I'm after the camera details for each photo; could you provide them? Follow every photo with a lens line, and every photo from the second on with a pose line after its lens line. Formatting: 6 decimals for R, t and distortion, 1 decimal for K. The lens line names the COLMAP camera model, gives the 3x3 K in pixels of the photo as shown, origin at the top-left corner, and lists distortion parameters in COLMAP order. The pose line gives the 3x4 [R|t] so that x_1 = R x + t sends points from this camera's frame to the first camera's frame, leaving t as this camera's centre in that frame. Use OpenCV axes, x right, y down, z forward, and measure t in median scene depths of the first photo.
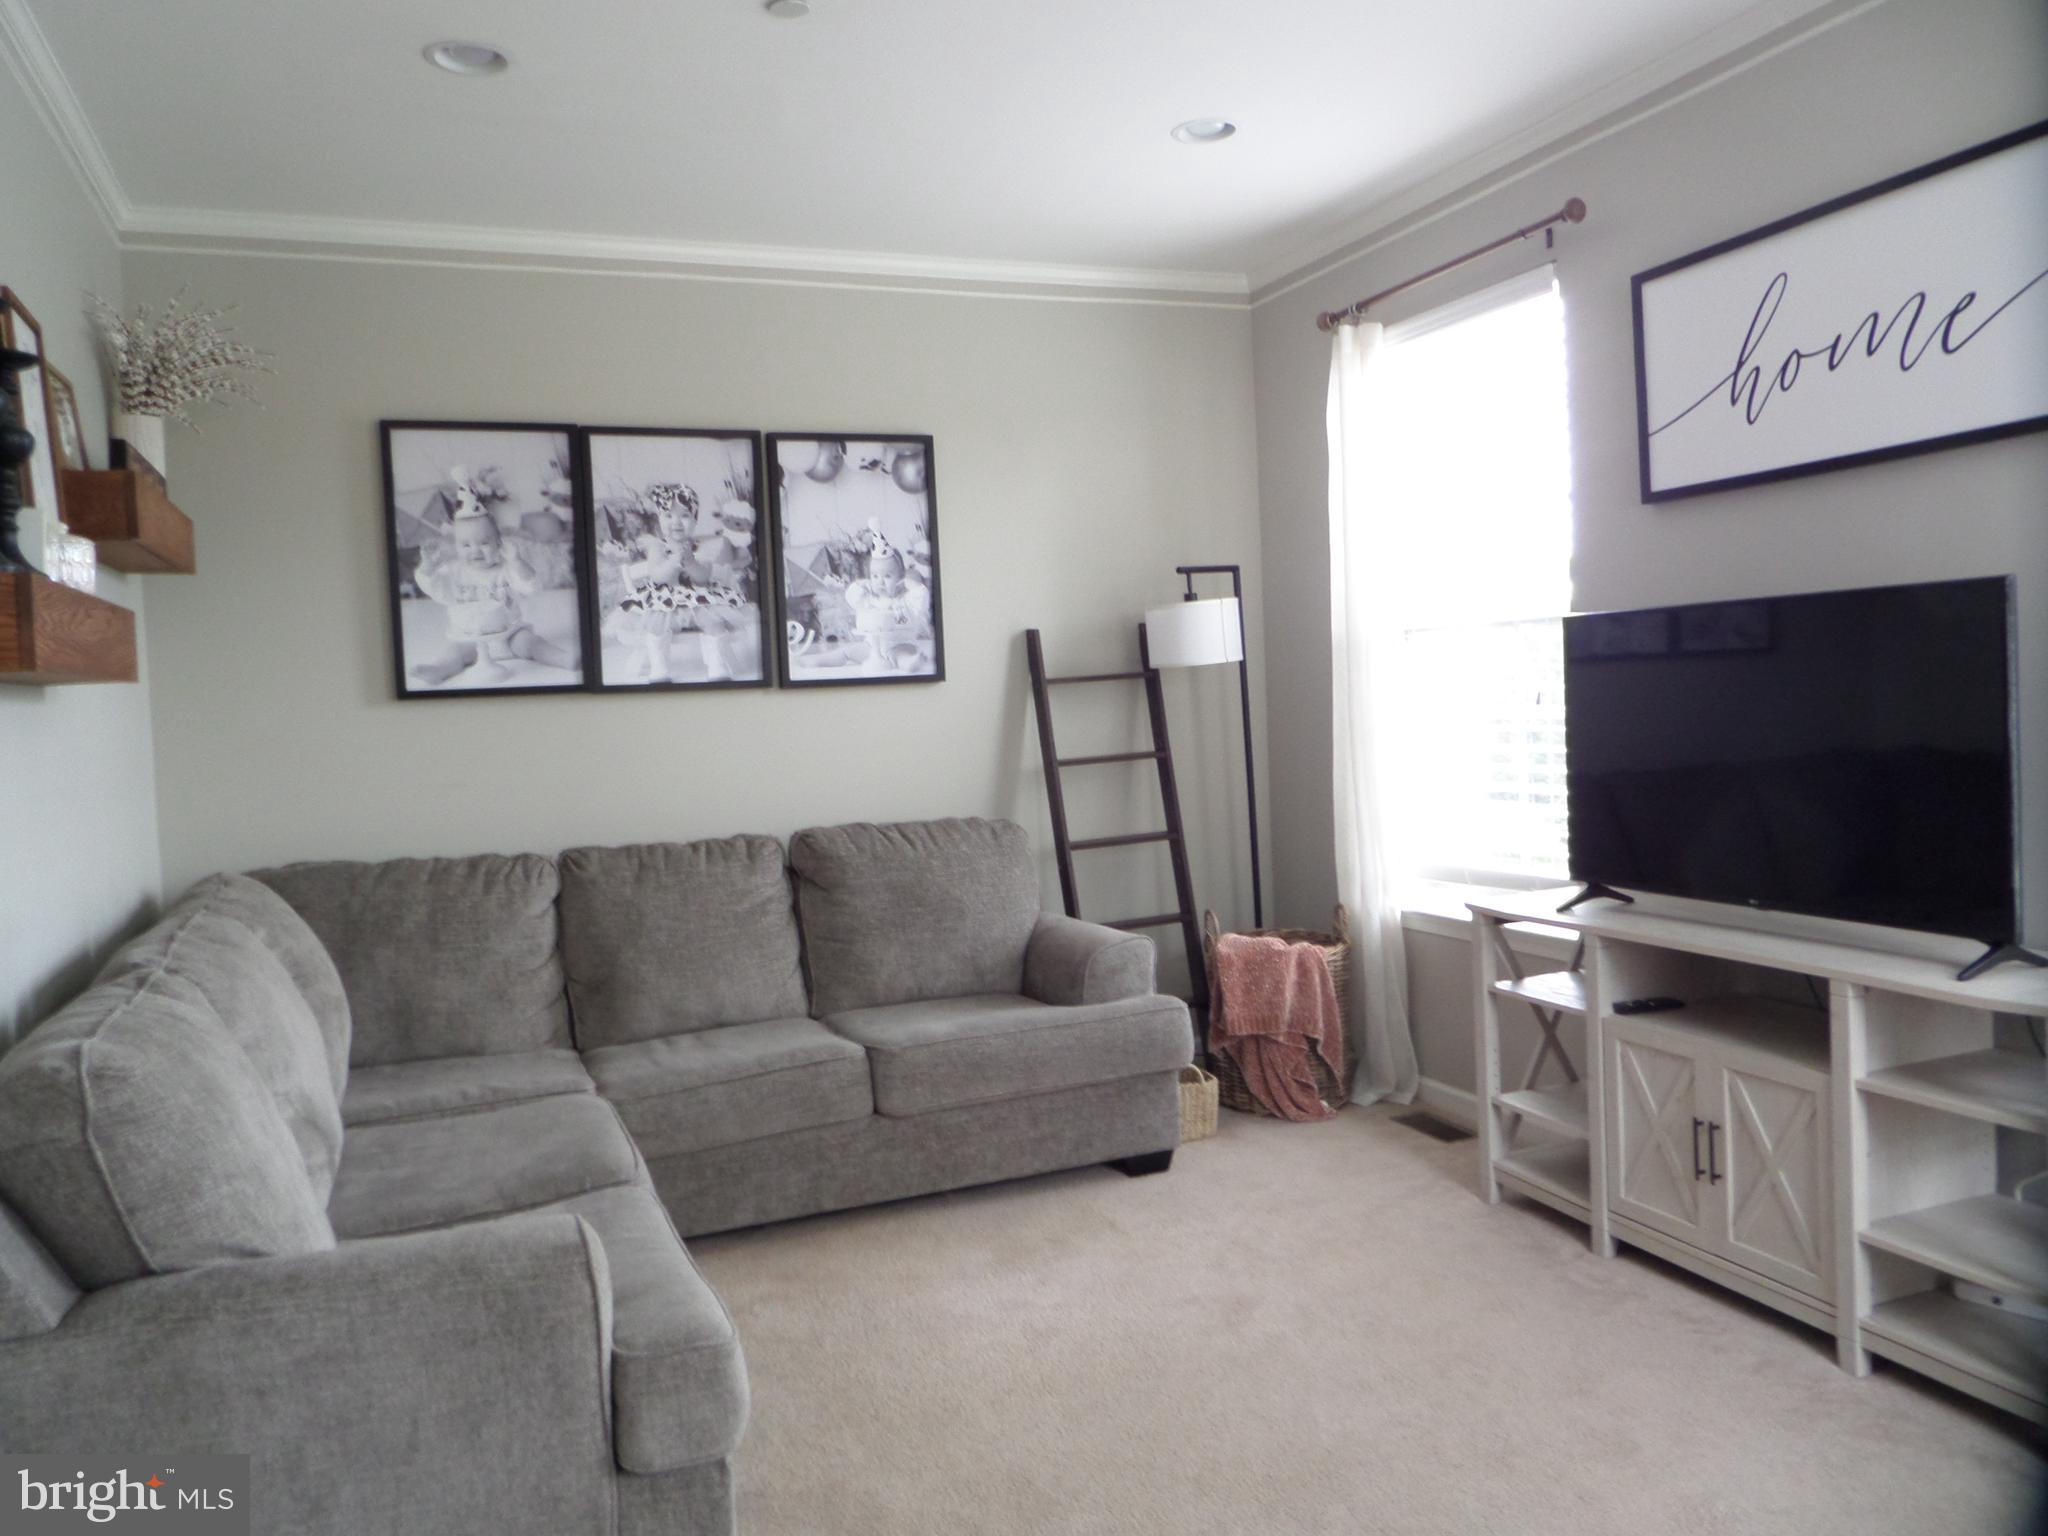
lens RADIAL K [[1502.4, 0, 982.2], [0, 1502.4, 776.7], [0, 0, 1]] dist [0.005272, -0.025617]
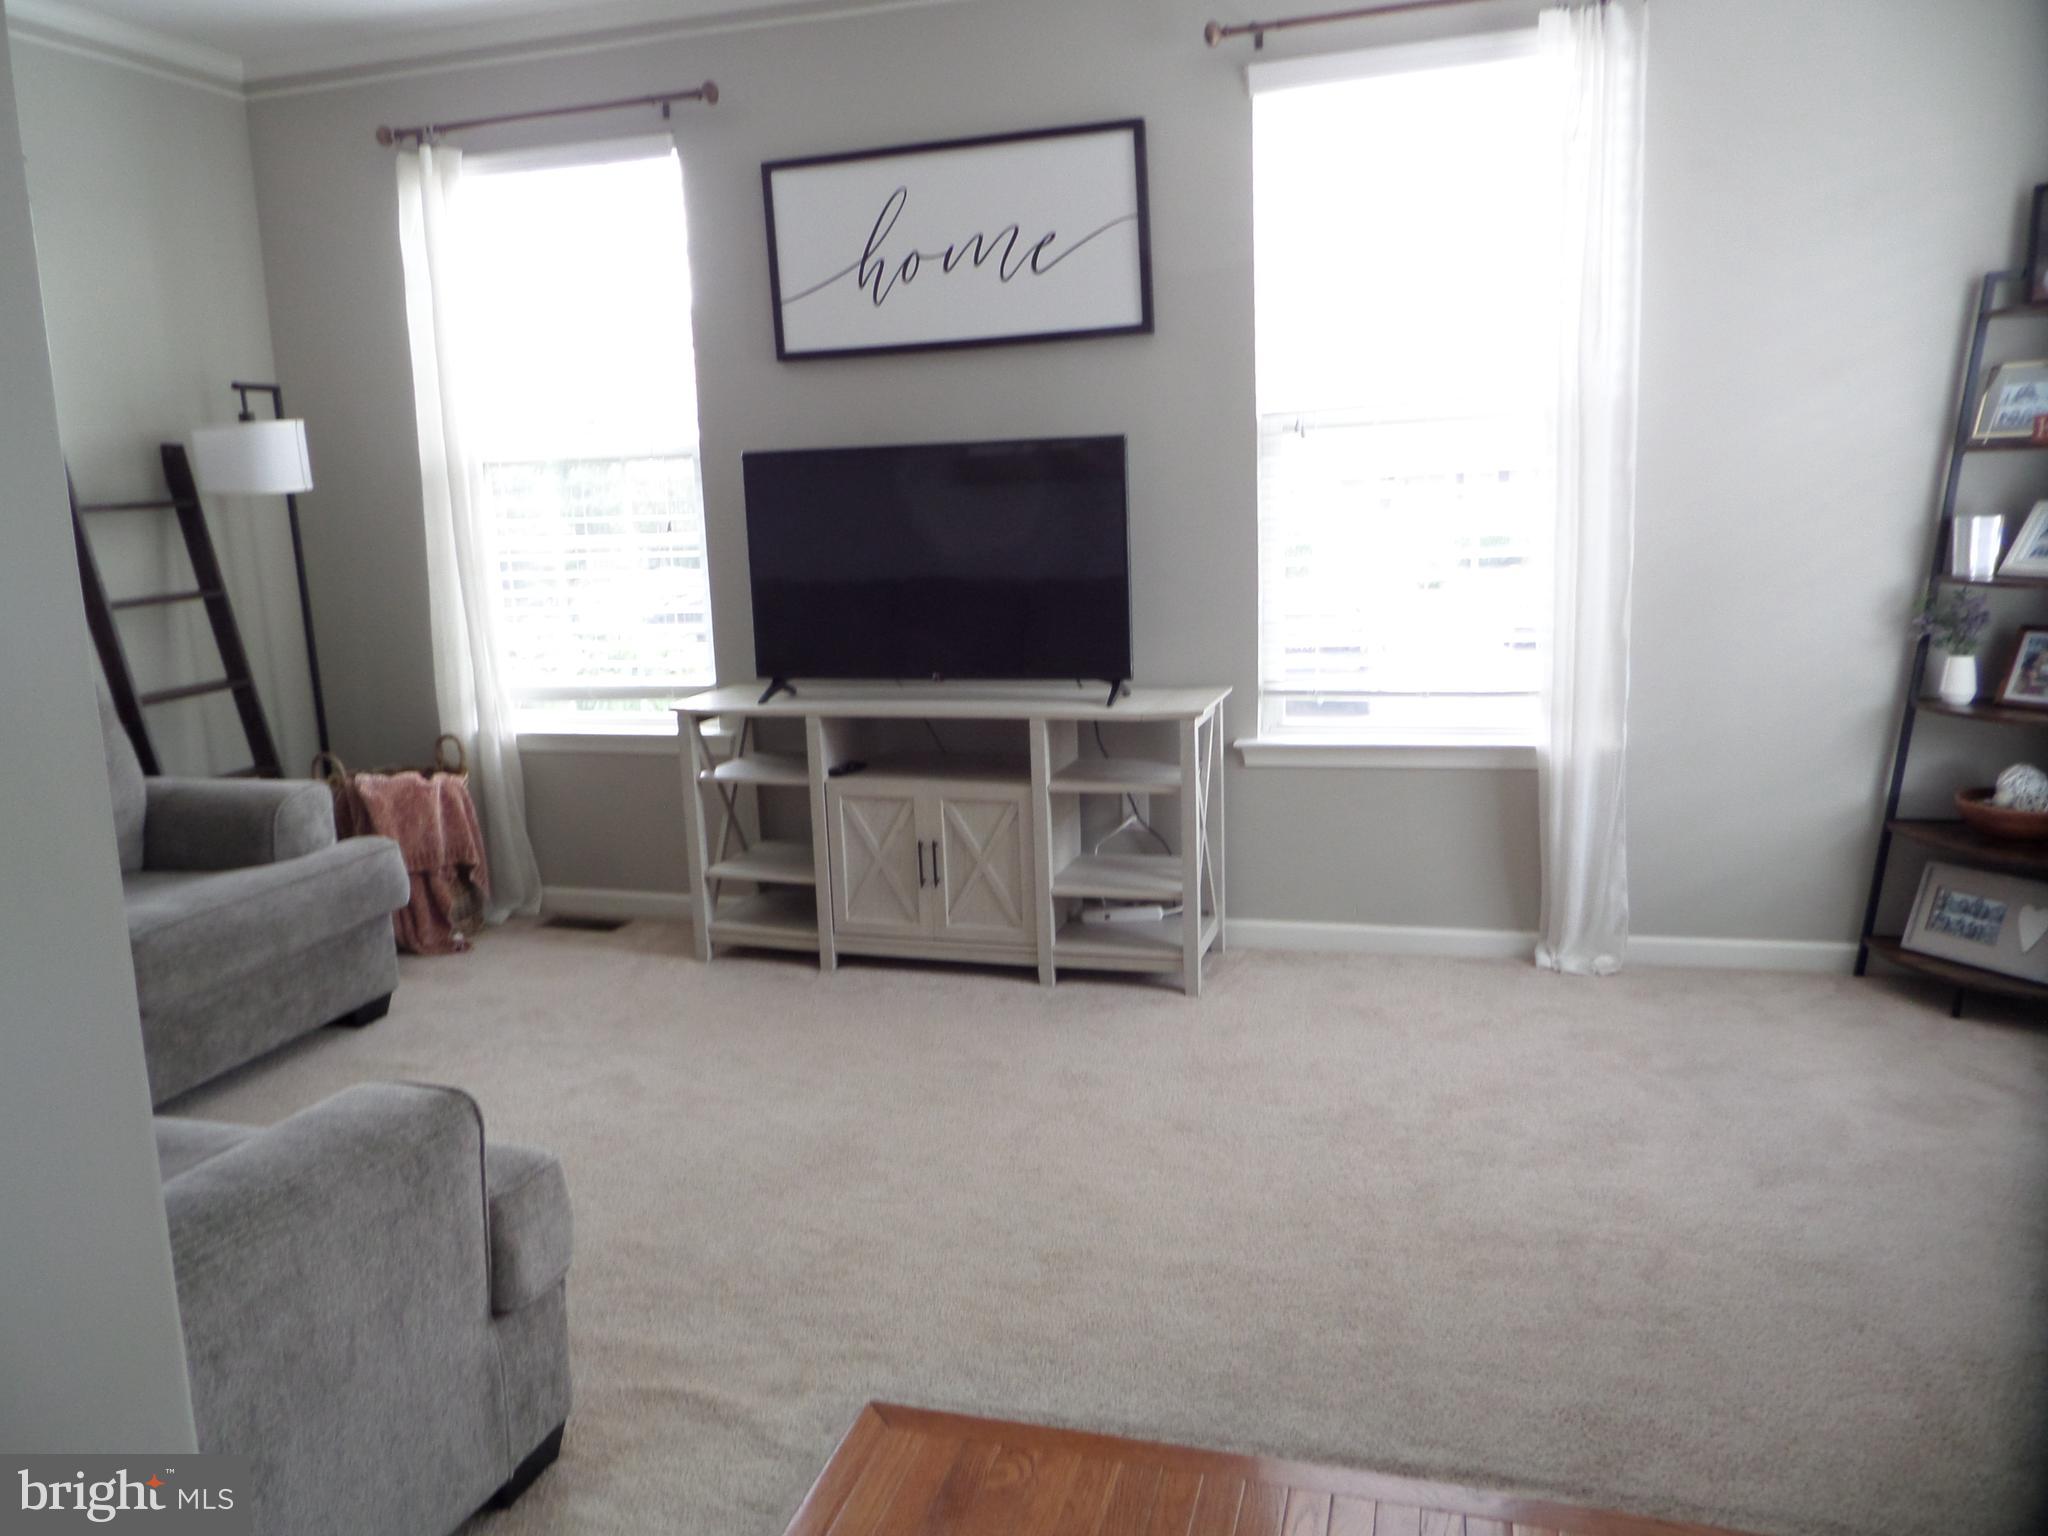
lens RADIAL K [[1502.4, 0, 989.8], [0, 1502.4, 783.4], [0, 0, 1]] dist [0.005272, -0.025617]
pose [[0.630019, -0.124520, 0.766531, -0.345334], [0.048881, 0.991462, 0.120884, 0.013260], [-0.775039, -0.038690, 0.630727, 0.080603]]
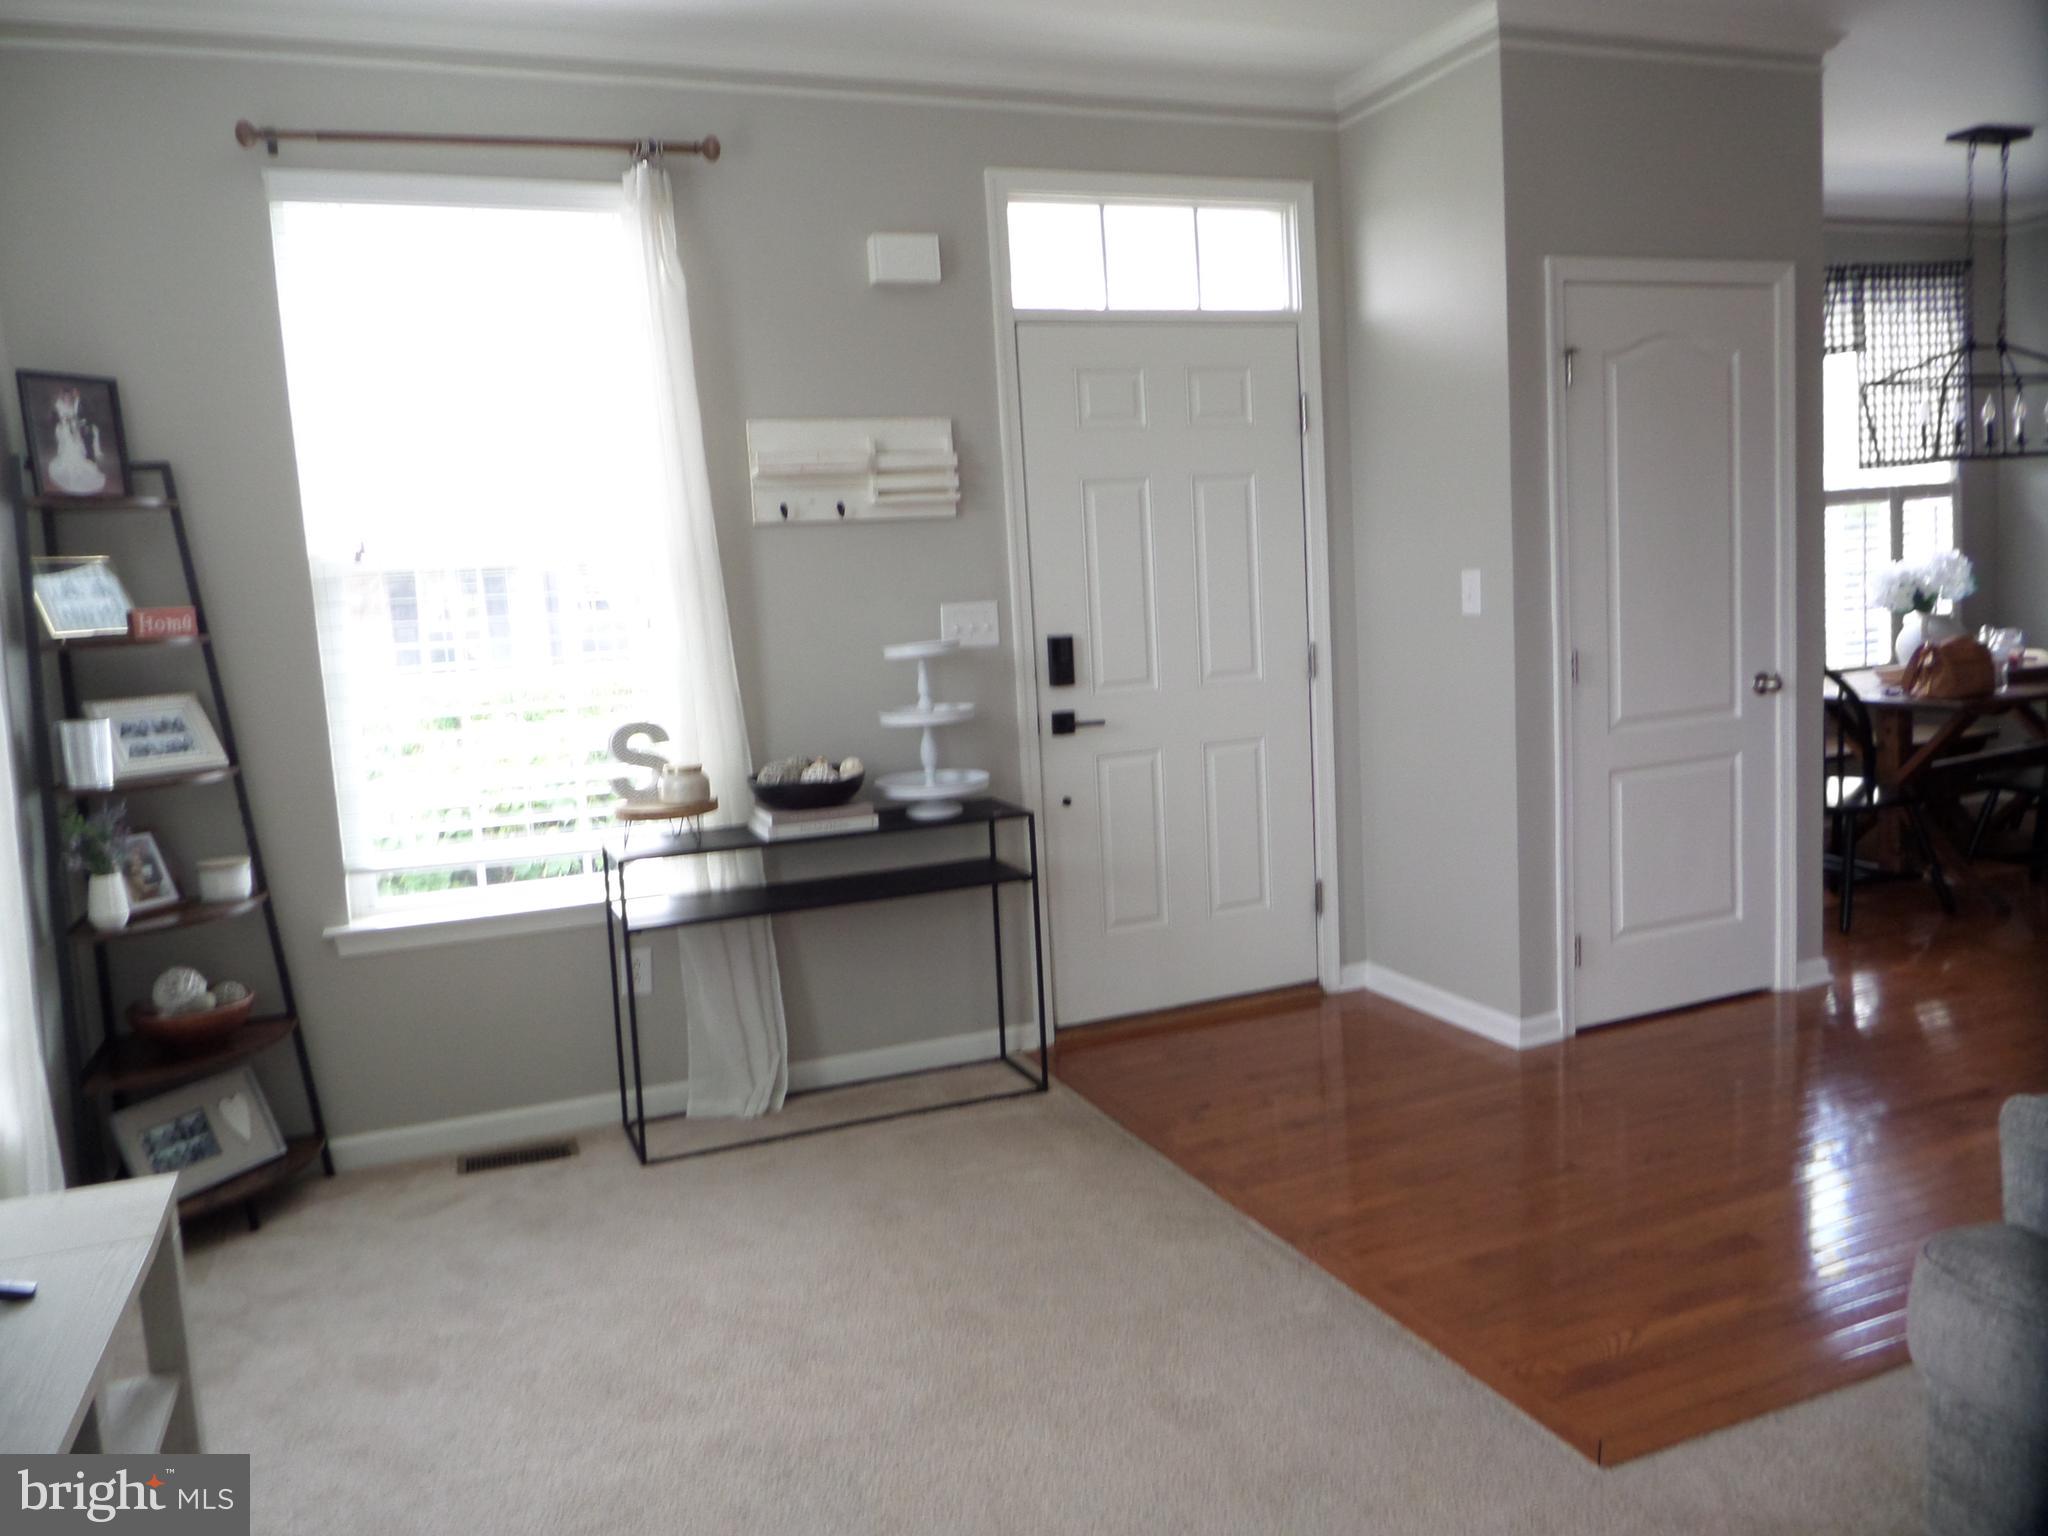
lens RADIAL K [[1502.4, 0, 1008.6], [0, 1502.4, 769.6], [0, 0, 1]] dist [0.005272, -0.025617]
pose [[-0.994509, 0.100424, 0.029446, 0.124698], [0.104138, 0.977488, 0.183500, -0.063822], [-0.010356, 0.185559, -0.982579, 0.834841]]
